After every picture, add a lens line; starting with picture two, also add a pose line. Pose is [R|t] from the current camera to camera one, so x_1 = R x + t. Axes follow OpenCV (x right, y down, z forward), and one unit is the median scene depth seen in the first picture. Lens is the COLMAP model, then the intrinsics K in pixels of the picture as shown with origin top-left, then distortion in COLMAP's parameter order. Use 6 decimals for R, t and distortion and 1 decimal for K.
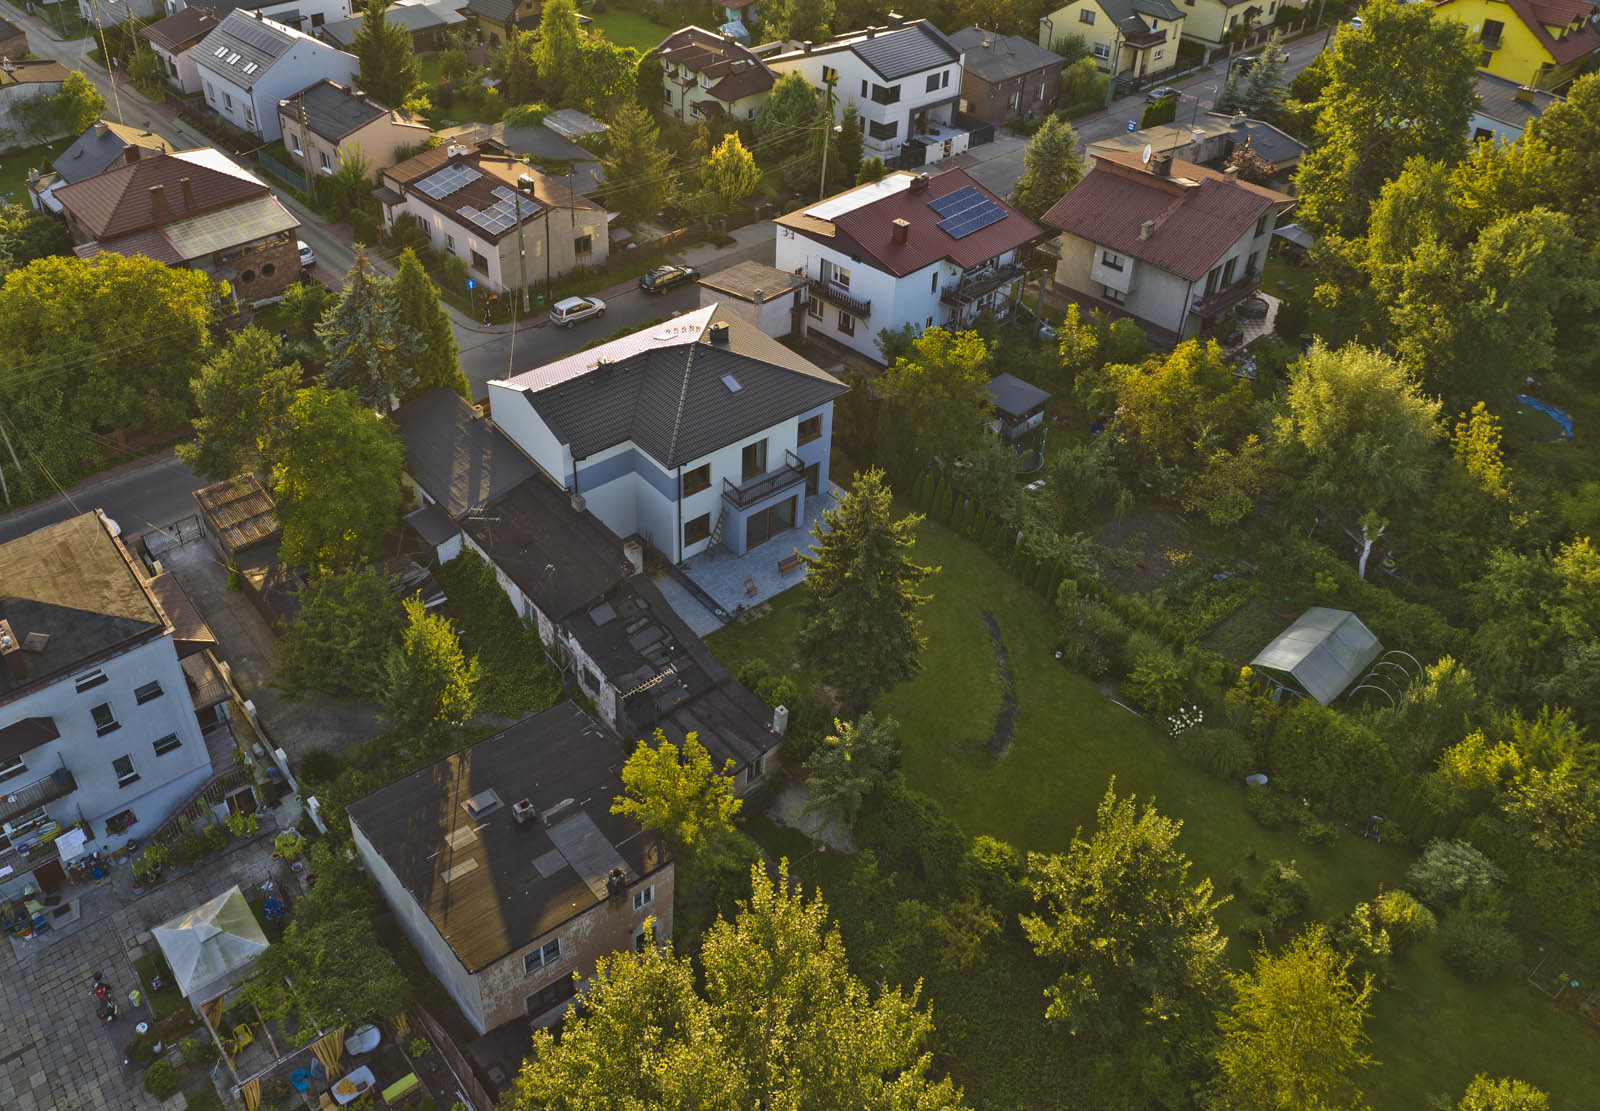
lens RADIAL K [[1250.3, 0, 706.3], [0, 1250.3, 456.9], [0, 0, 1]] dist [0.002312, -0.129810]
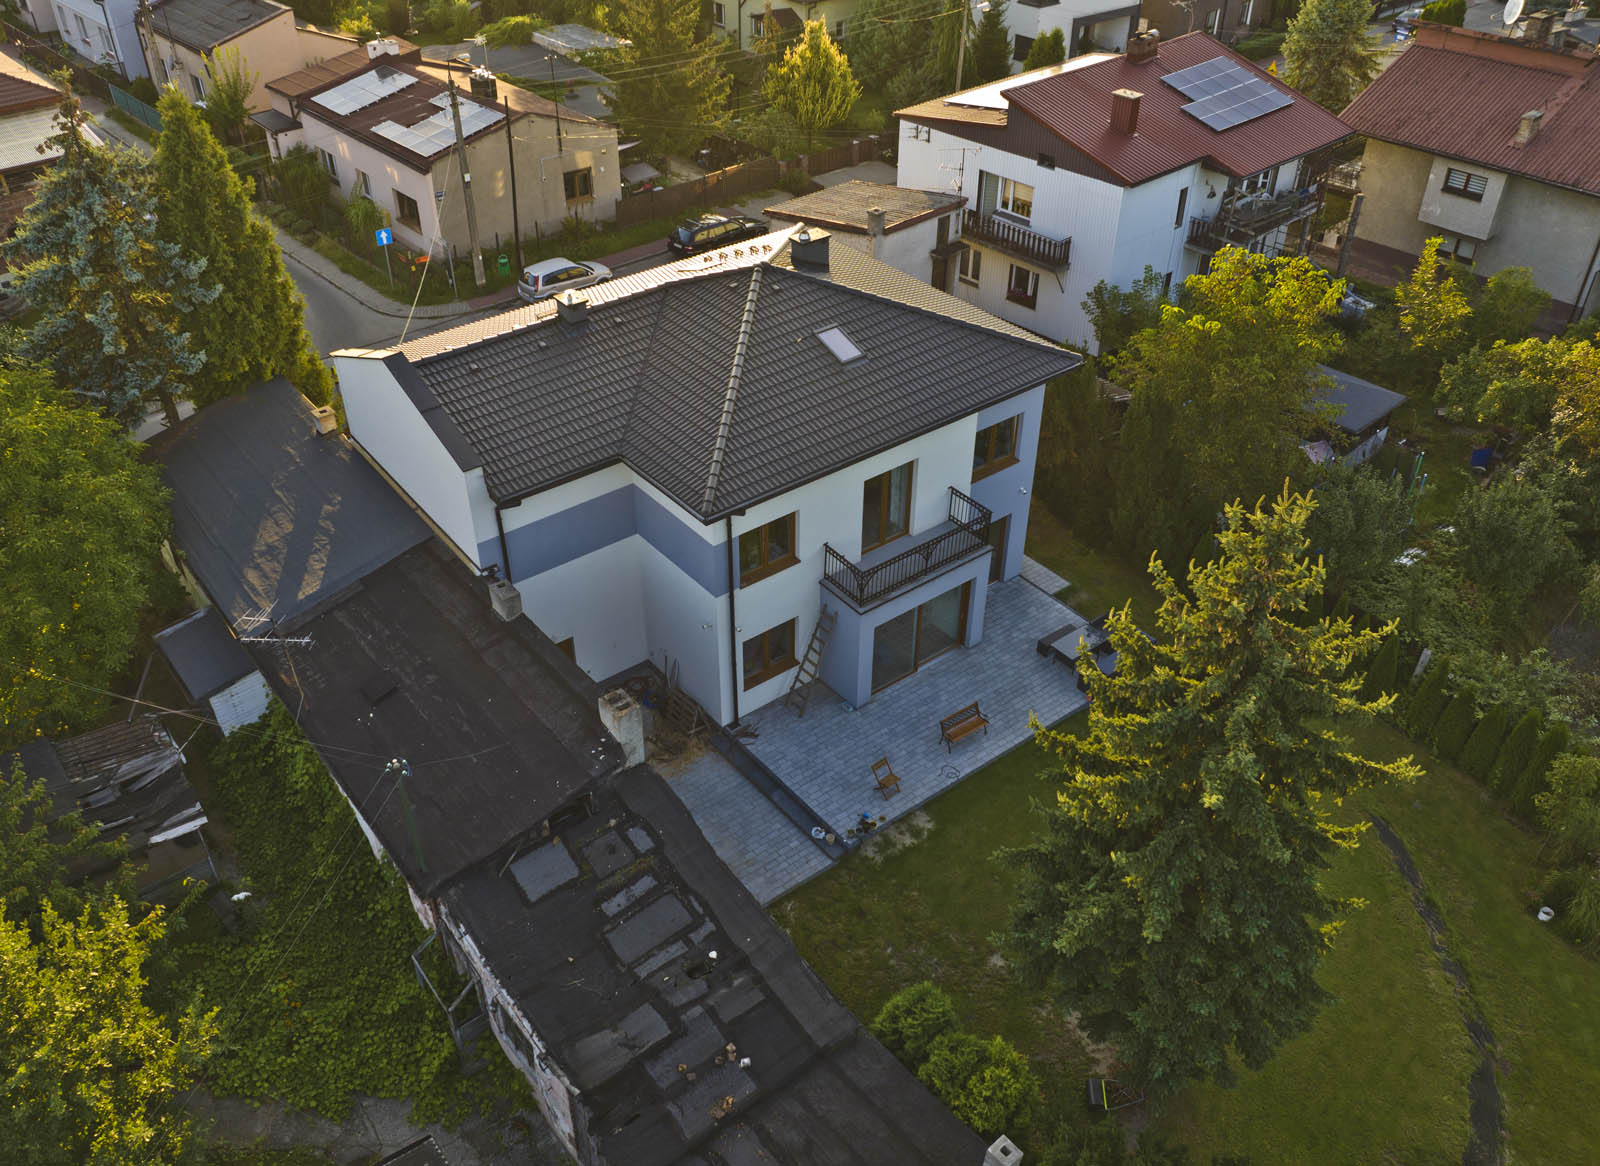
lens RADIAL K [[1290.1, 0, 777.1], [0, 1290.1, 607.0], [0, 0, 1]] dist [-0.037364, 0.001851]
pose [[0.999939, -0.010951, 0.001347, -0.004812], [0.010885, 0.999058, 0.042005, 0.018776], [-0.001805, -0.041988, 0.999117, 0.490697]]
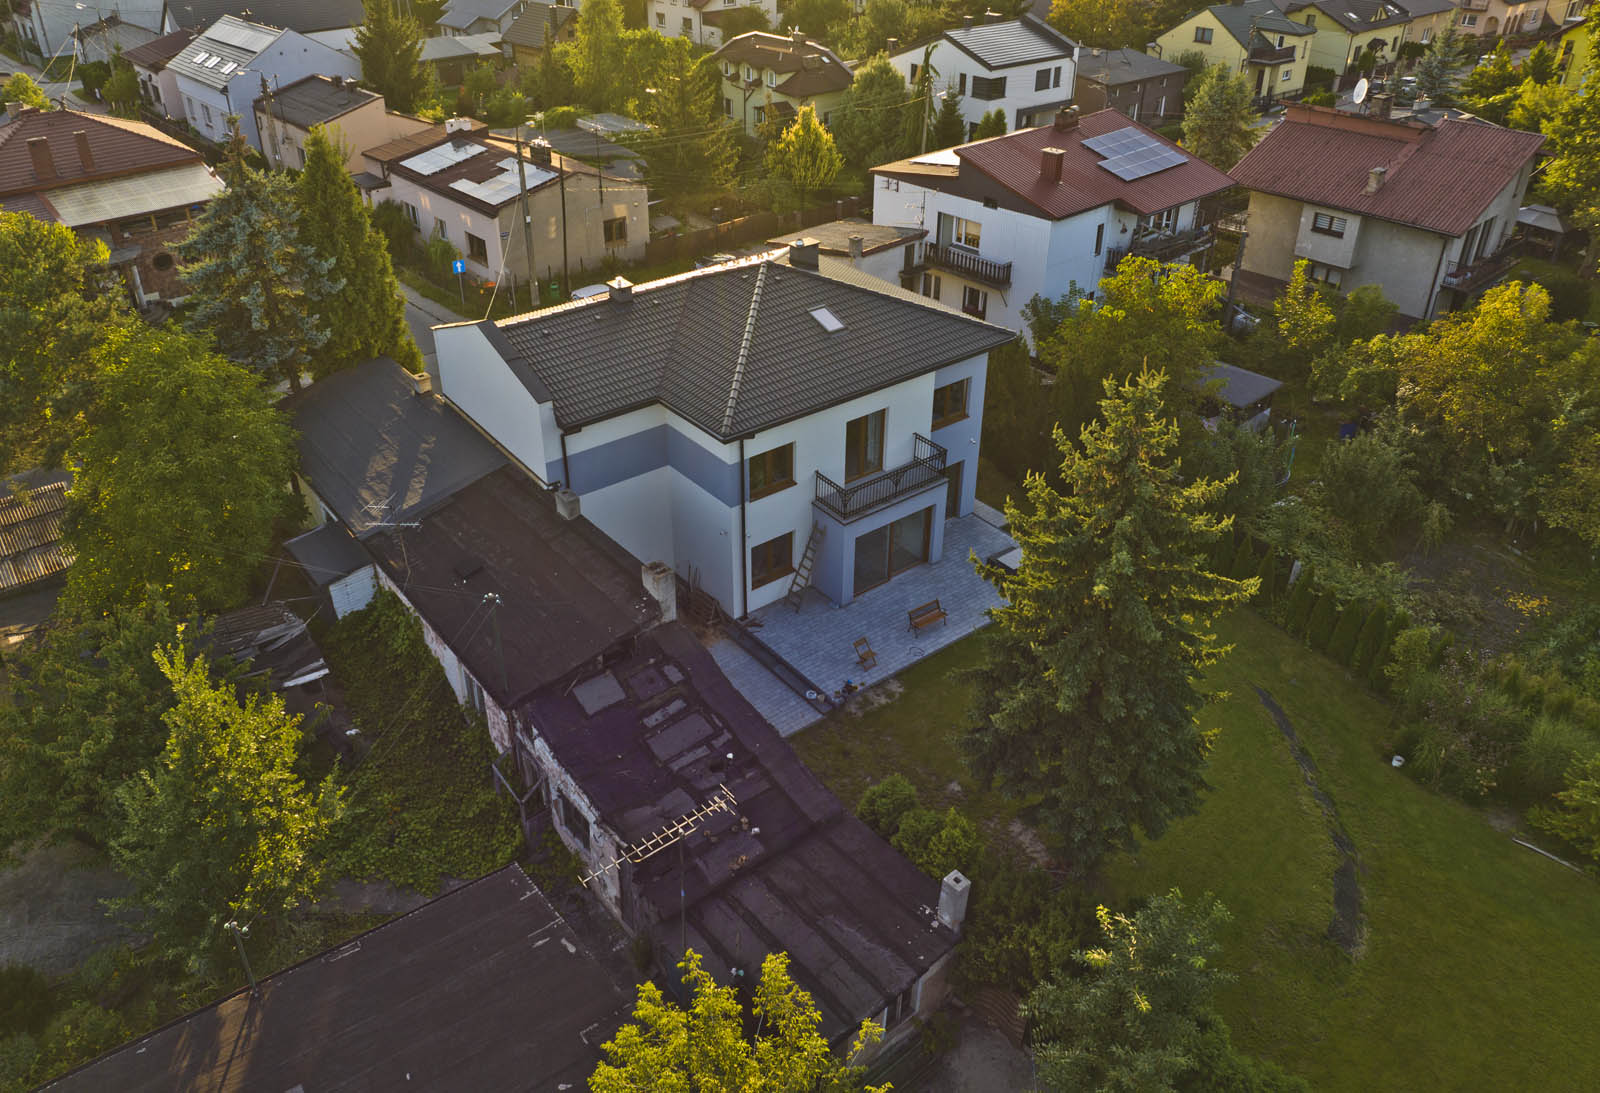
lens RADIAL K [[1156.7, 0, 774.8], [0, 1156.7, 496.0], [0, 0, 1]] dist [-0.008132, -0.061458]
pose [[0.999948, -0.009007, 0.004749, -0.008284], [0.009372, 0.996469, -0.083436, 0.071393], [-0.003981, 0.083476, 0.996502, 0.426329]]
